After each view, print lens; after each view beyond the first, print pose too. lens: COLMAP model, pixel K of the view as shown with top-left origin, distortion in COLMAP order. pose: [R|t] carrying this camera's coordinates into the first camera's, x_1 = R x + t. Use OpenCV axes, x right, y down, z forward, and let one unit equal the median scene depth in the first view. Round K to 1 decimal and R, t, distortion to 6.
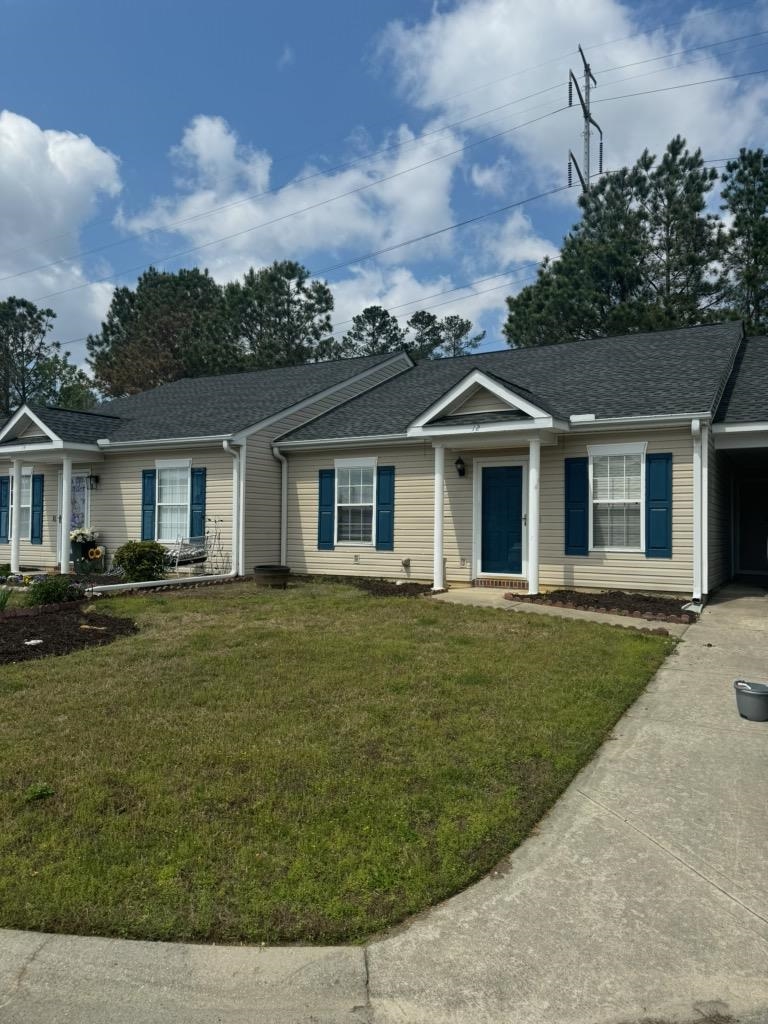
lens RADIAL K [[768.6, 0, 345.7], [0, 768.6, 516.0], [0, 0, 1]] dist [0.098125, -0.199647]
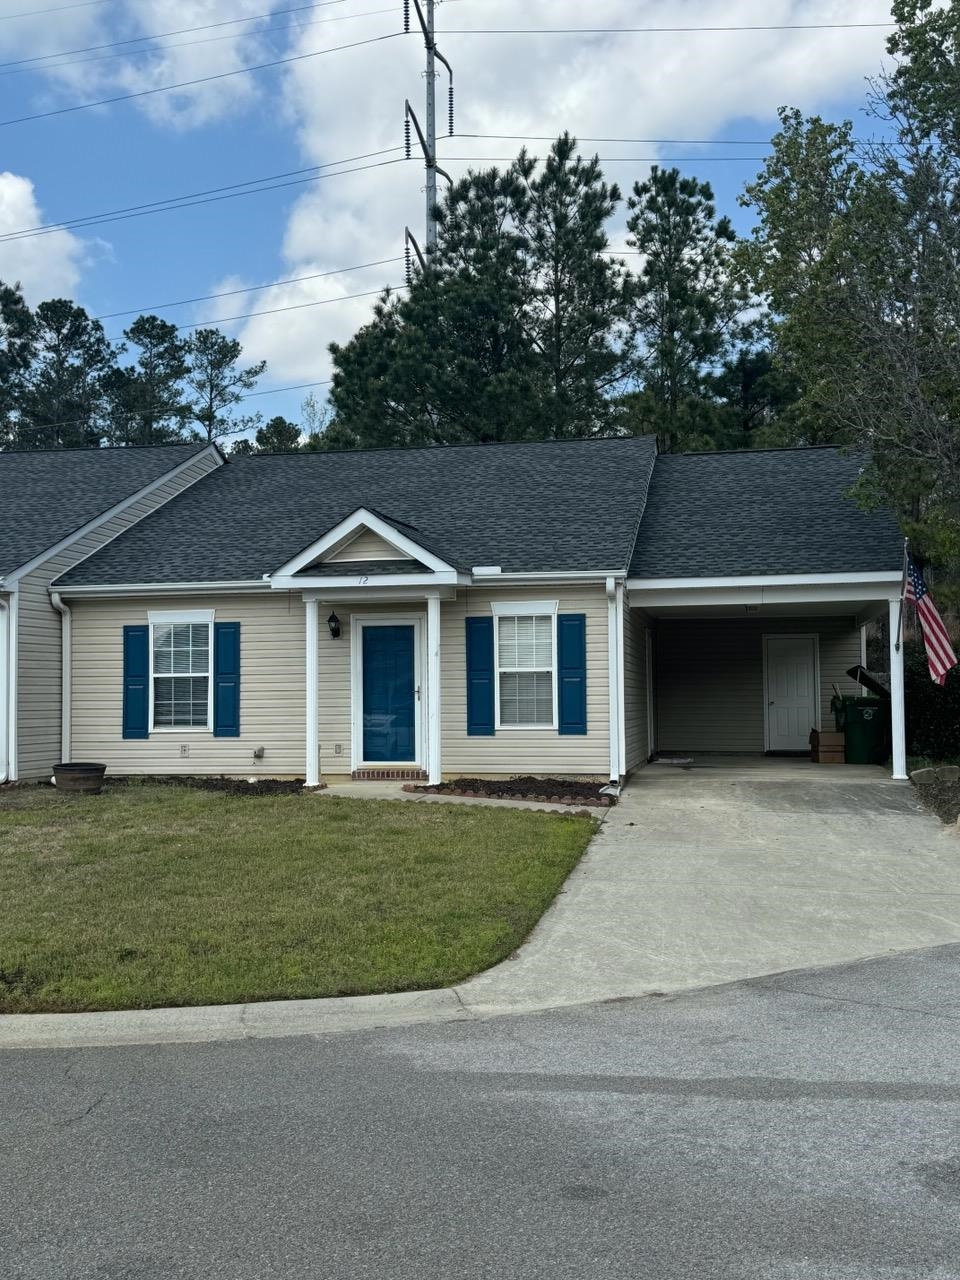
lens RADIAL K [[1328.7, 0, 480.0], [0, 1328.7, 640.0], [0, 0, 1]] dist [0.003319, 0.002851]
pose [[0.943180, -0.007188, 0.332203, -0.156046], [0.015677, 0.999615, -0.022880, -0.016573], [-0.331911, 0.026788, 0.942930, -0.303637]]
